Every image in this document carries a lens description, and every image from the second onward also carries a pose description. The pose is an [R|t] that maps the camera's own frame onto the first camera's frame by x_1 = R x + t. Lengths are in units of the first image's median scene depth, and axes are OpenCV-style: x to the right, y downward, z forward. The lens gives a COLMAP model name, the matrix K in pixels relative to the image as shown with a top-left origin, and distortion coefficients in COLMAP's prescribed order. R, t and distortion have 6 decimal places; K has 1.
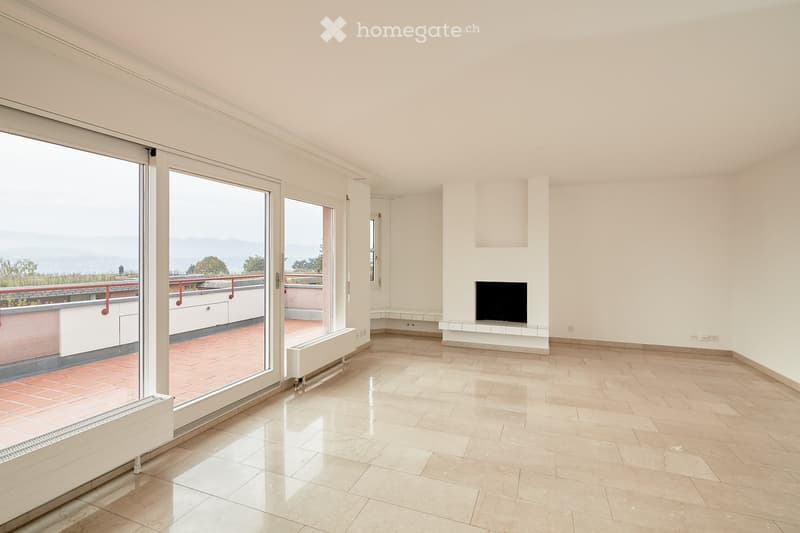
lens RADIAL K [[368.6, 0, 398.5], [0, 368.6, 262.8], [0, 0, 1]] dist [-0.002321, -0.000072]
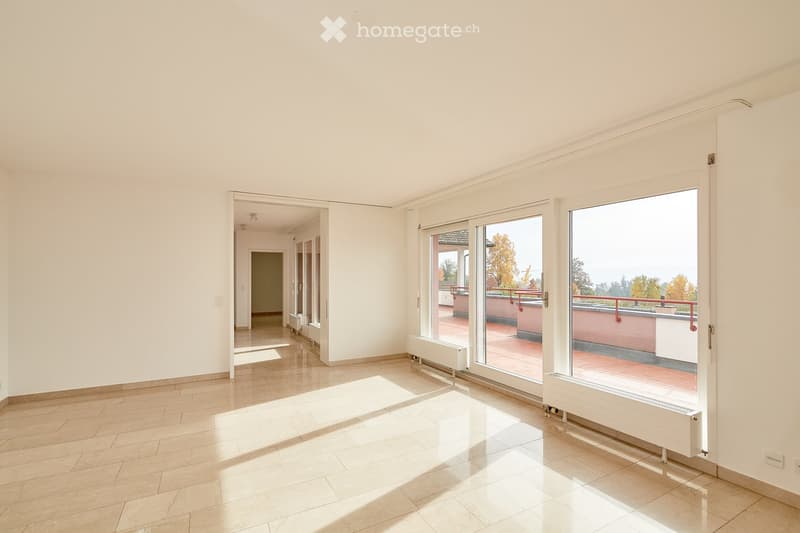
lens RADIAL K [[368.6, 0, 399.4], [0, 368.6, 270.9], [0, 0, 1]] dist [-0.002321, -0.000072]
pose [[-0.642013, -0.007063, -0.766661, 0.684117], [-0.006812, 0.999971, -0.003508, -0.024521], [0.766664, 0.002970, -0.642042, 1.308837]]
